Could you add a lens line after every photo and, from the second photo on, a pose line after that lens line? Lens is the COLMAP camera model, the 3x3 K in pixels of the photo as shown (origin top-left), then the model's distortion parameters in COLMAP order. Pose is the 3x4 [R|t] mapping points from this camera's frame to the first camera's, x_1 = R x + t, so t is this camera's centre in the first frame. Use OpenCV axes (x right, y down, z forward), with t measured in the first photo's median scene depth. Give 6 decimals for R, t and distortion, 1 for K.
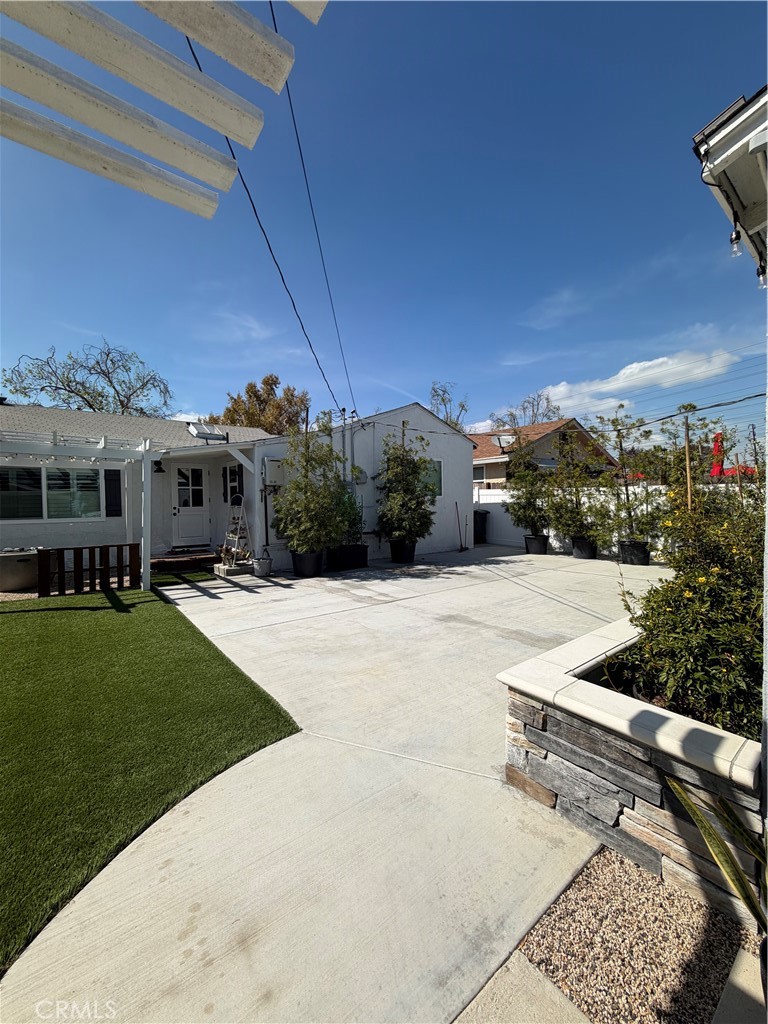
lens RADIAL K [[408.9, 0, 383.8], [0, 408.9, 508.7], [0, 0, 1]] dist [0.002674, -0.000926]
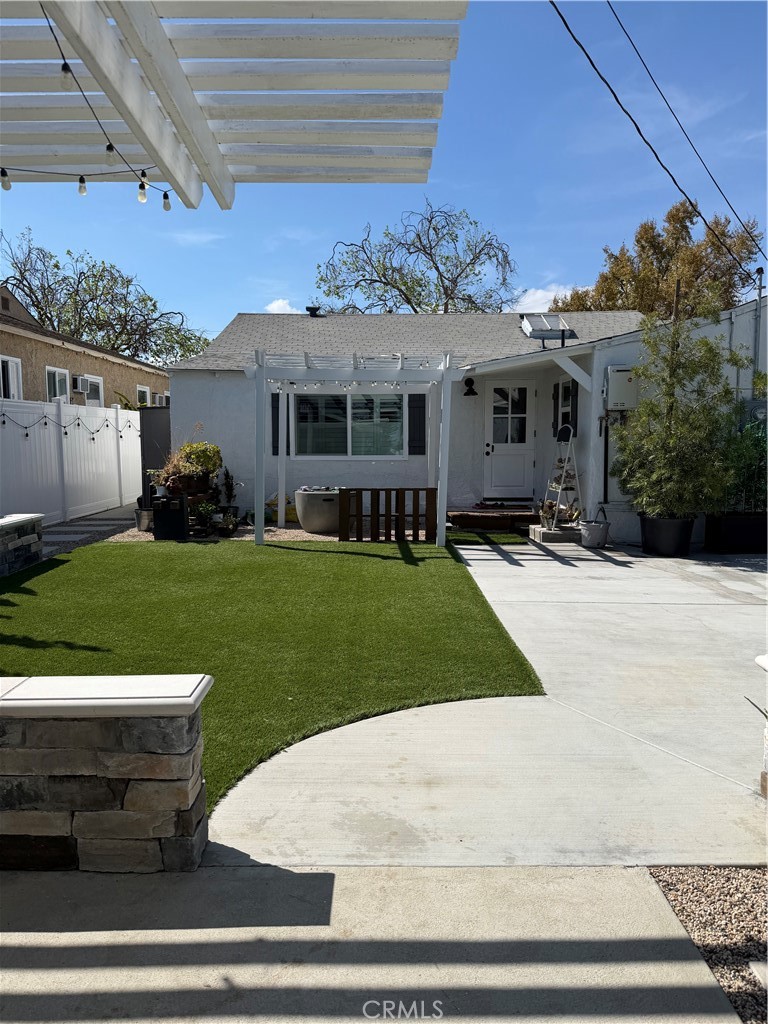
lens RADIAL K [[719.1, 0, 388.6], [0, 719.1, 516.5], [0, 0, 1]] dist [0.067088, -0.090106]
pose [[0.793123, 0.073639, -0.604593, 0.128671], [-0.018252, 0.995092, 0.097257, 0.004584], [0.608788, -0.066102, 0.790574, -0.118630]]
